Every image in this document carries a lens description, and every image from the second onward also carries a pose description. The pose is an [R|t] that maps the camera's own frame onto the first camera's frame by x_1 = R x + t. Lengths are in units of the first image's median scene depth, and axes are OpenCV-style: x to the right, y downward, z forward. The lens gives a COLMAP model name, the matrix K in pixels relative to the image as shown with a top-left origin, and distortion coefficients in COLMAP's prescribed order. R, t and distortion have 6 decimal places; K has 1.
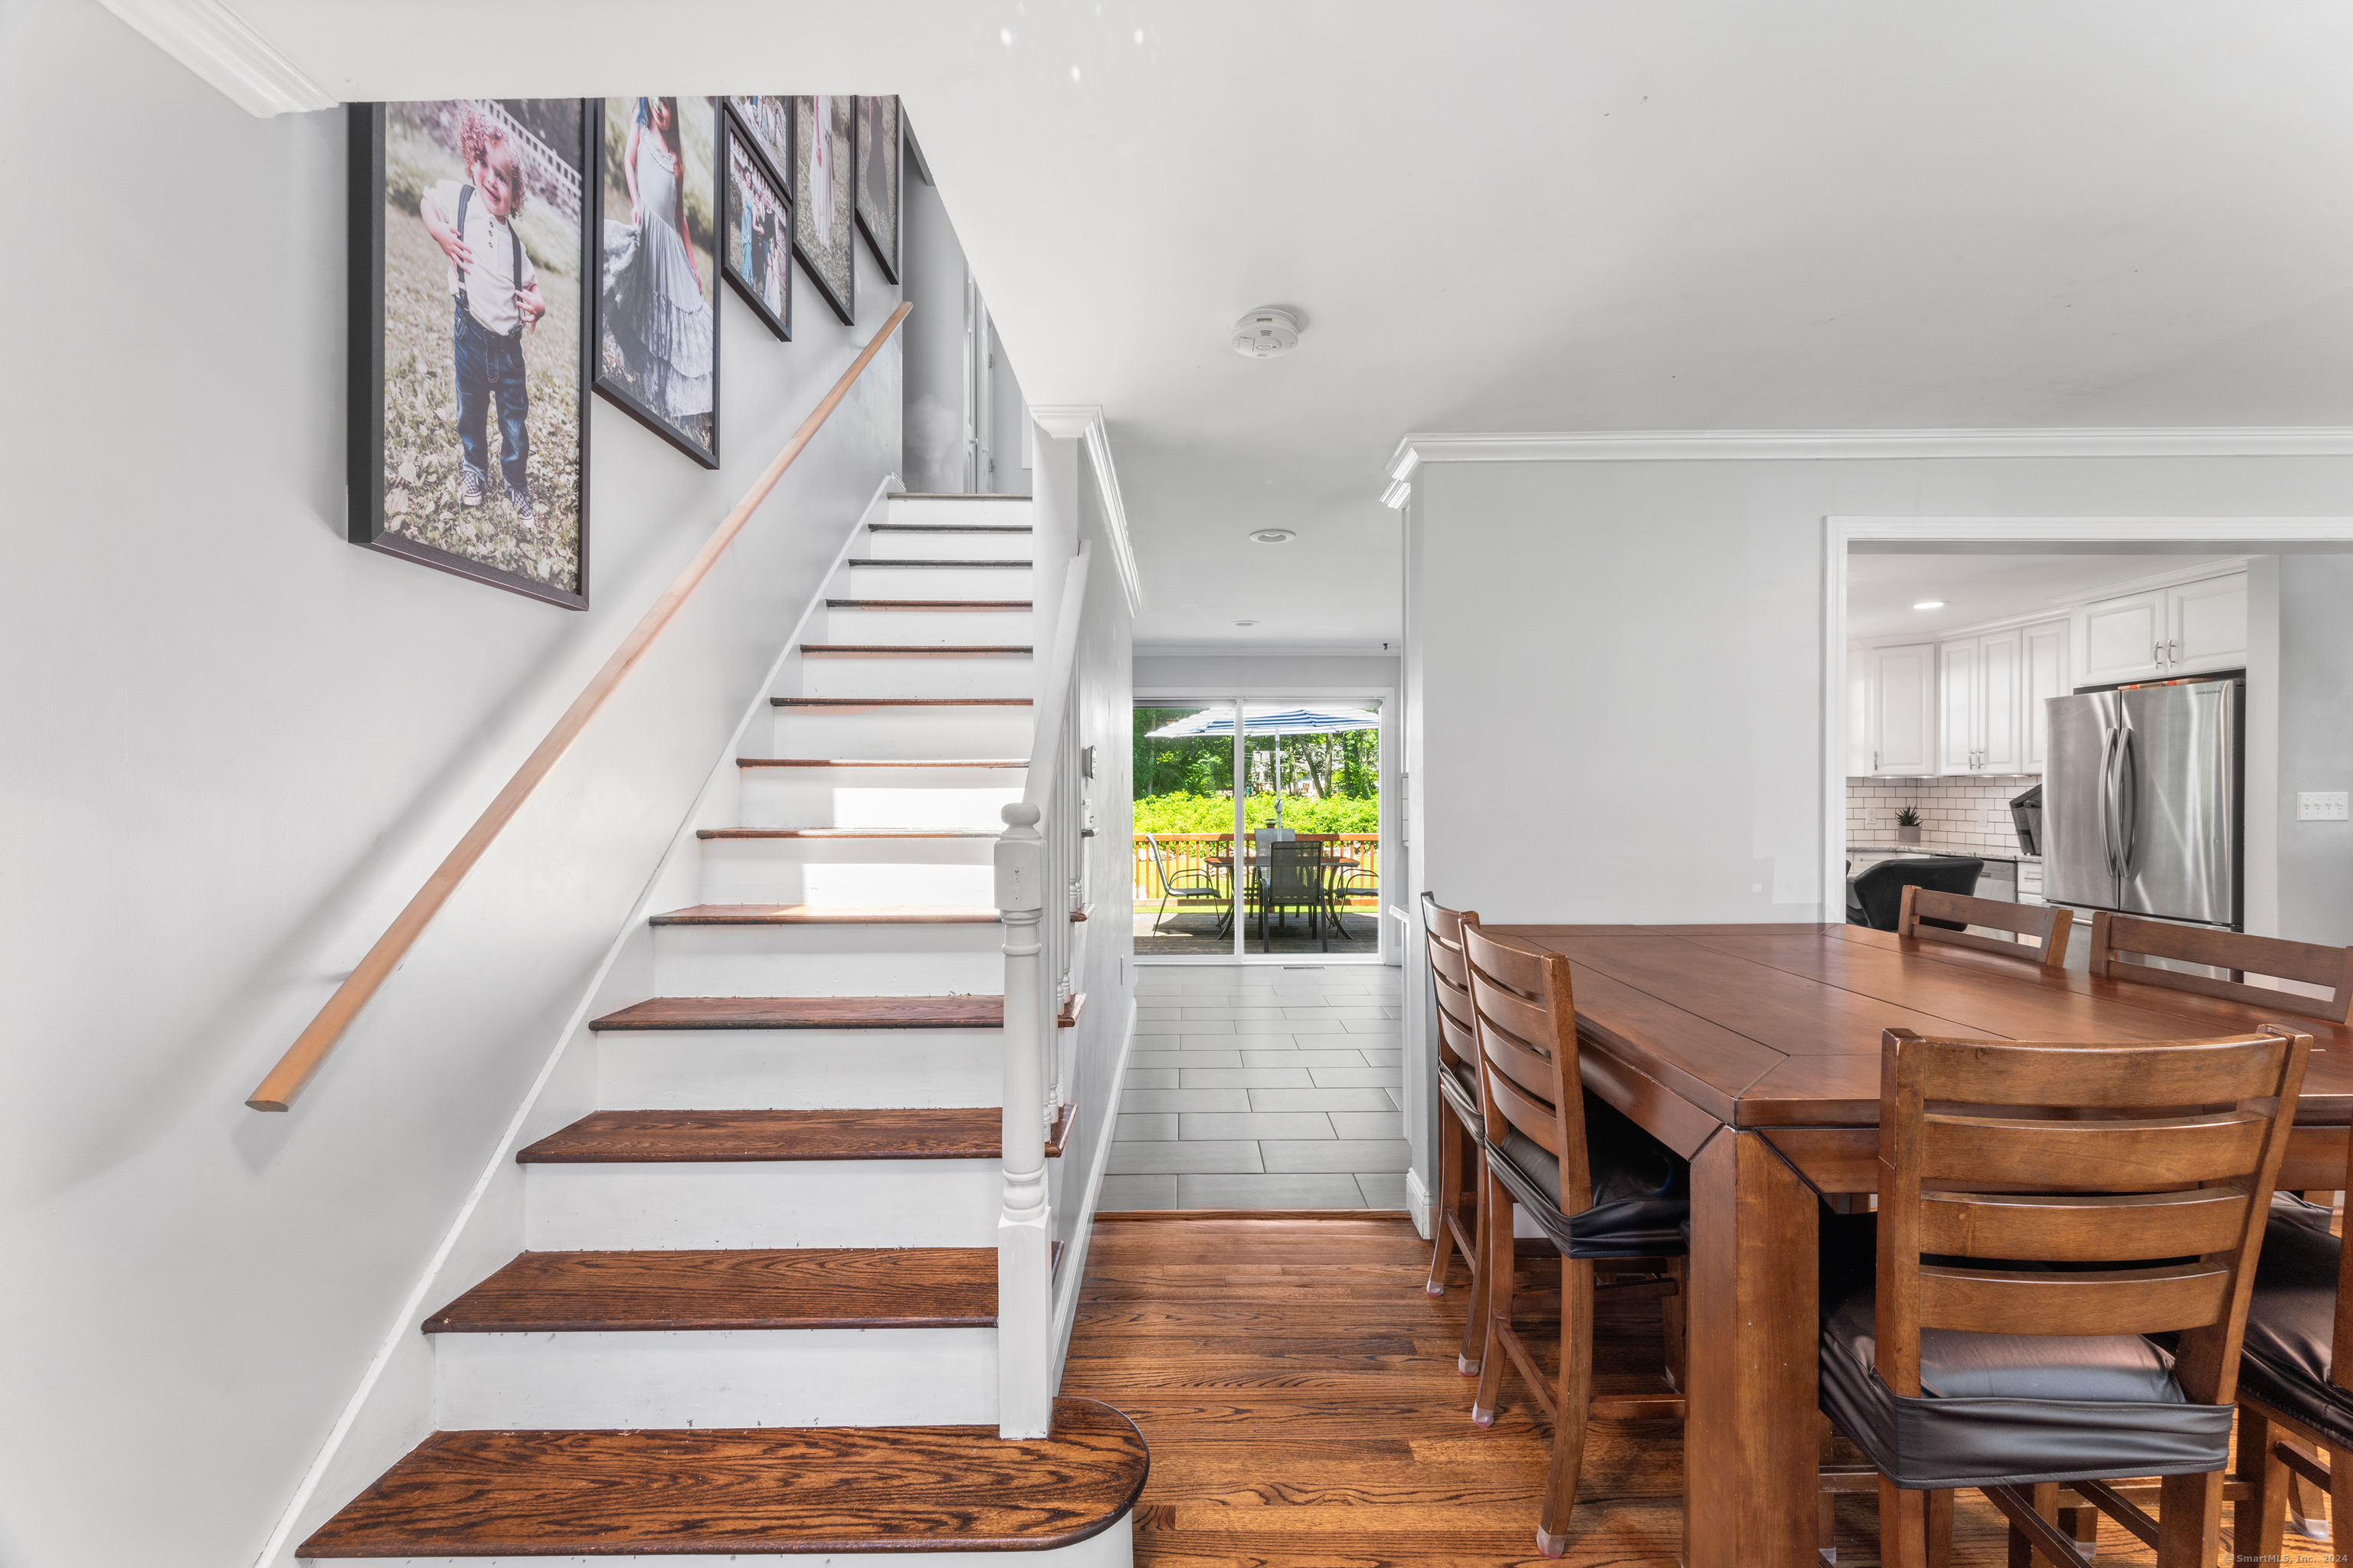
lens RADIAL K [[953.9, 0, 1173.7], [0, 953.9, 800.4], [0, 0, 1]] dist [0.000624, 0.000340]
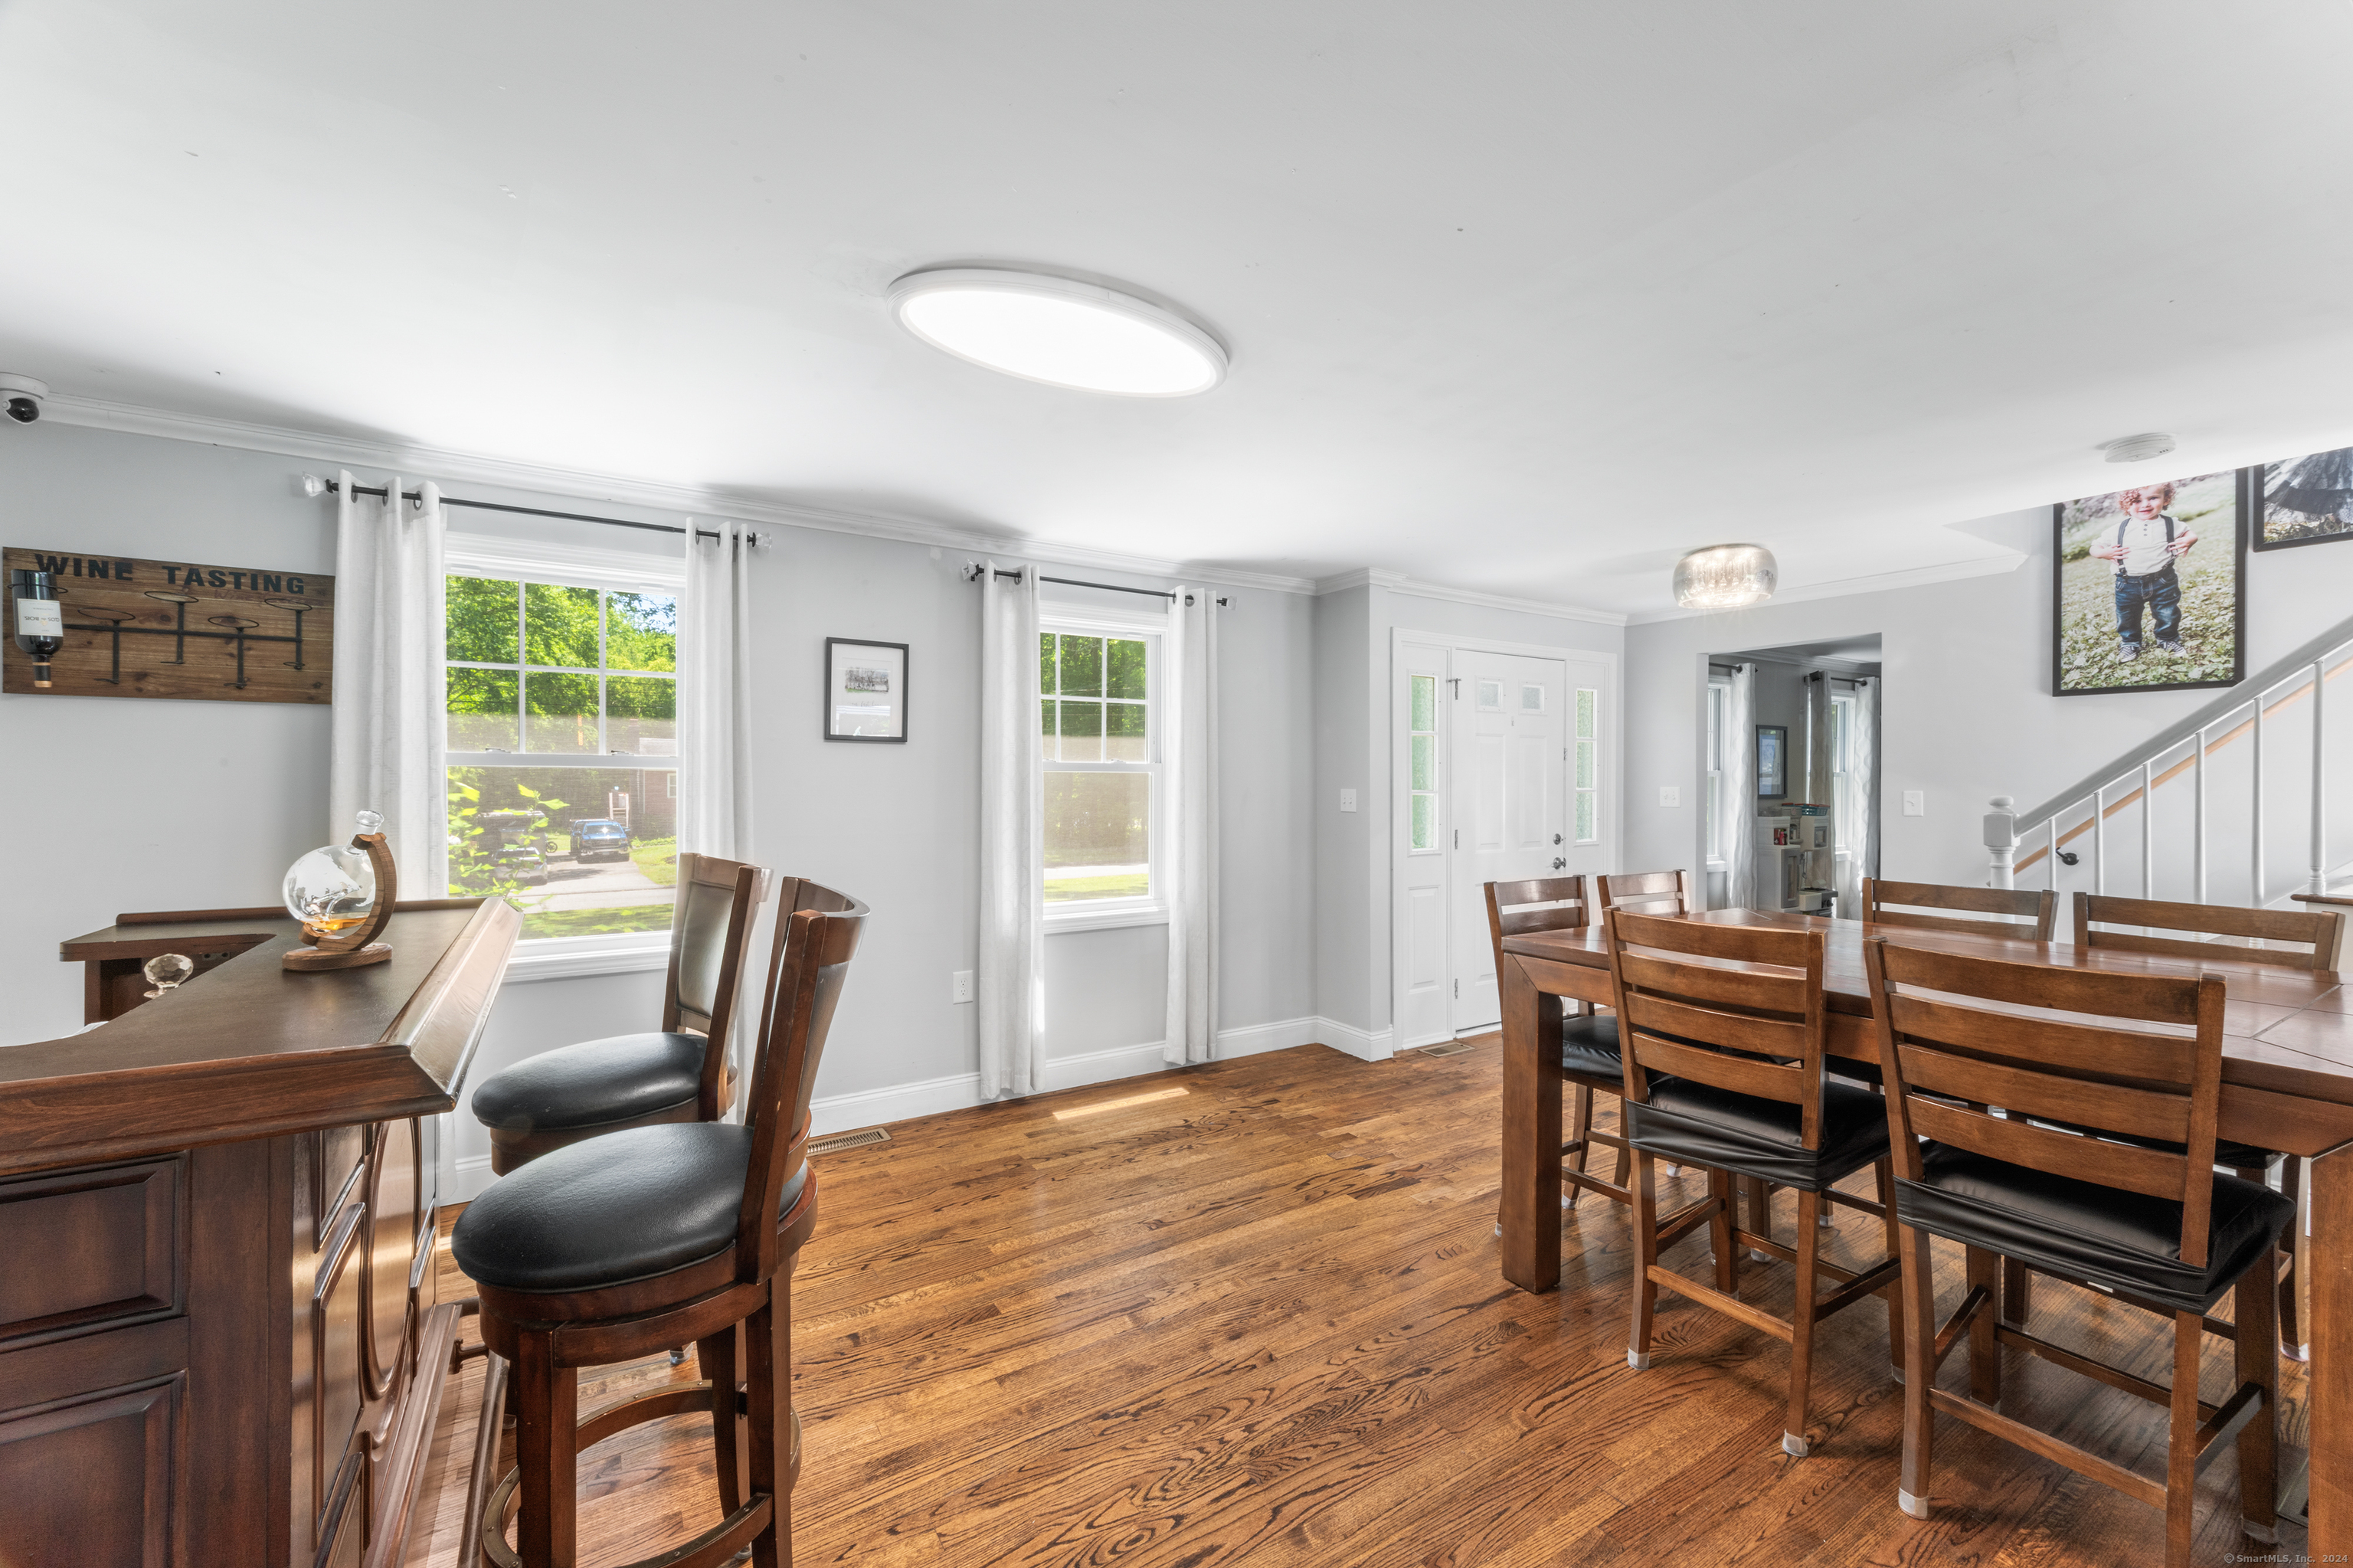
lens RADIAL K [[995.1, 0, 1176.5], [0, 995.1, 784.0], [0, 0, 1]] dist [-0.009585, -0.000257]
pose [[-0.842228, 0.002082, -0.539117, 2.162755], [-0.006892, 0.999869, 0.014629, -0.035910], [0.539077, 0.016036, -0.842104, 1.585226]]
